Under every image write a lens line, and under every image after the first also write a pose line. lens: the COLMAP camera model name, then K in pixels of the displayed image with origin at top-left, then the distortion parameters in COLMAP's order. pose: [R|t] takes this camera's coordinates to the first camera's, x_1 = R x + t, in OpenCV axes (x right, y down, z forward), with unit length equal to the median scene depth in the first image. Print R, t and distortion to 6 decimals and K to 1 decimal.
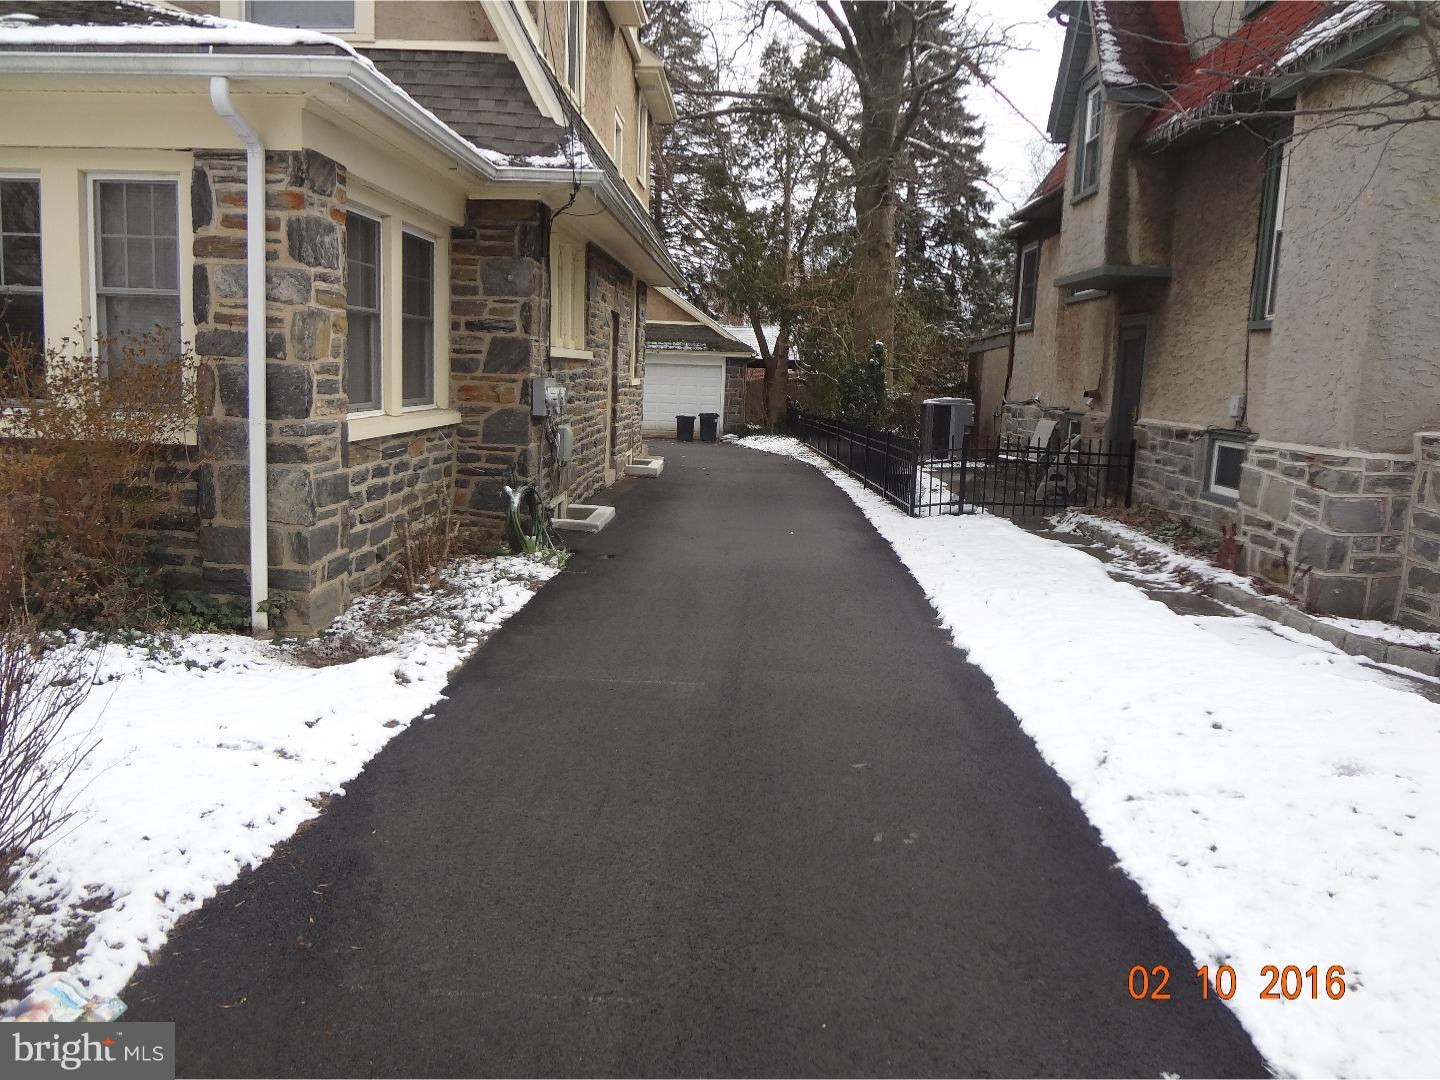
lens RADIAL K [[1076.7, 0, 717.1], [0, 1076.7, 531.2], [0, 0, 1]] dist [-0.040535, 0.001505]
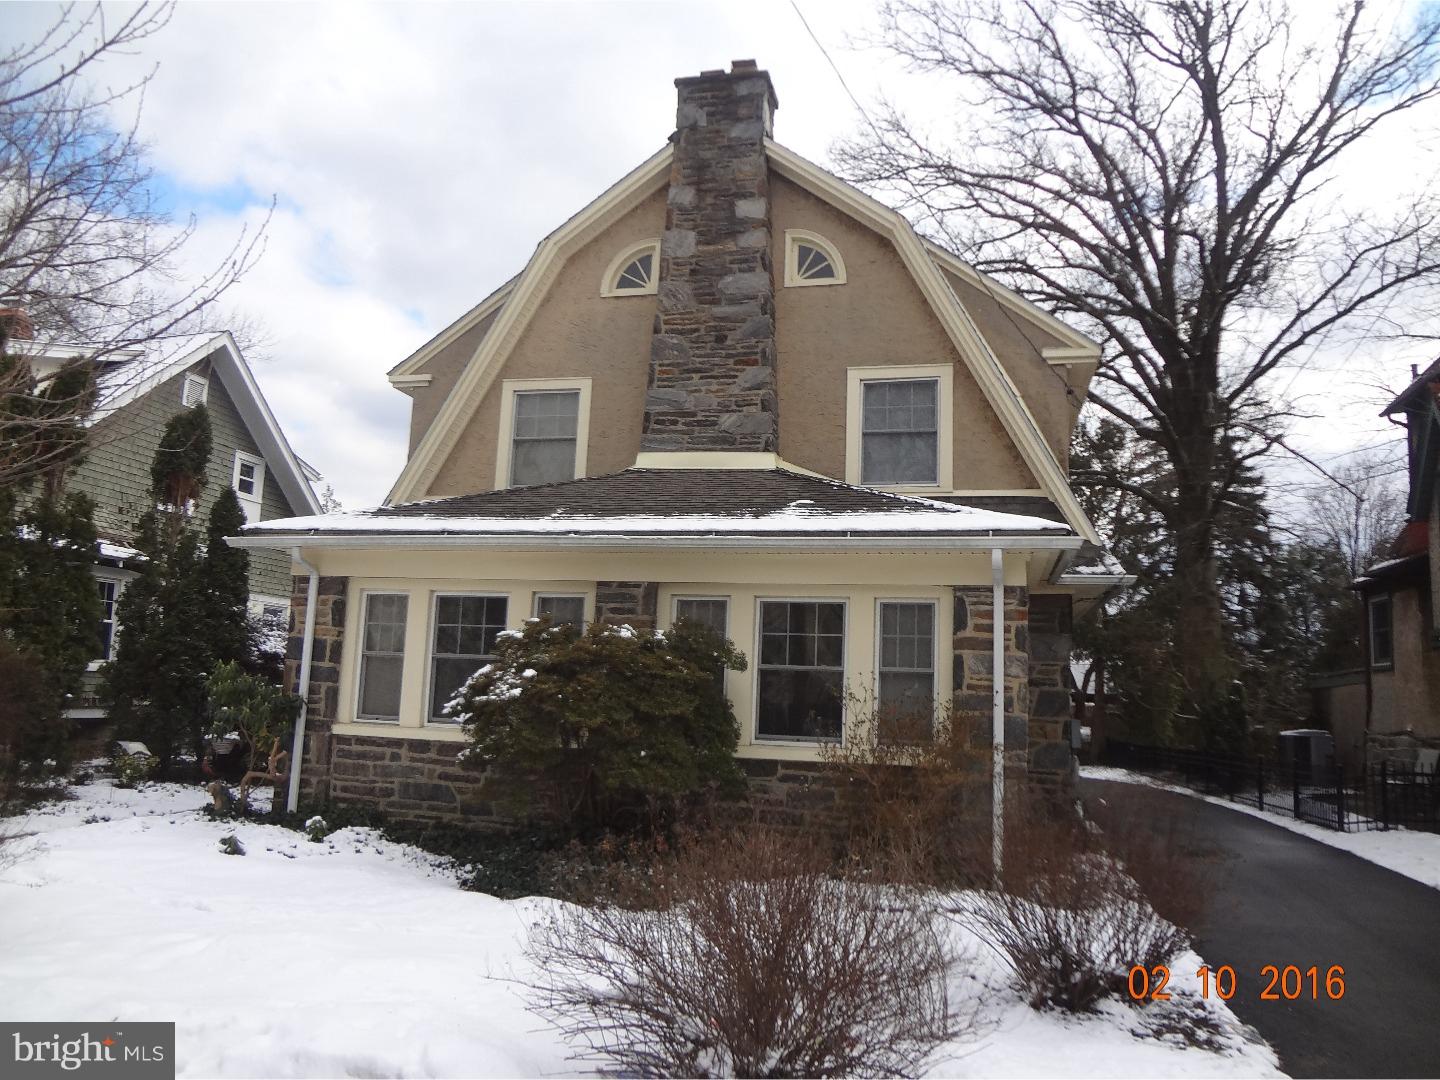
lens RADIAL K [[1076.7, 0, 725.3], [0, 1076.7, 545.0], [0, 0, 1]] dist [-0.040535, 0.001505]
pose [[0.980878, -0.035043, -0.191441, -0.499026], [-0.021780, 0.957712, -0.286902, 0.065419], [0.193400, 0.285586, 0.938636, -0.632077]]
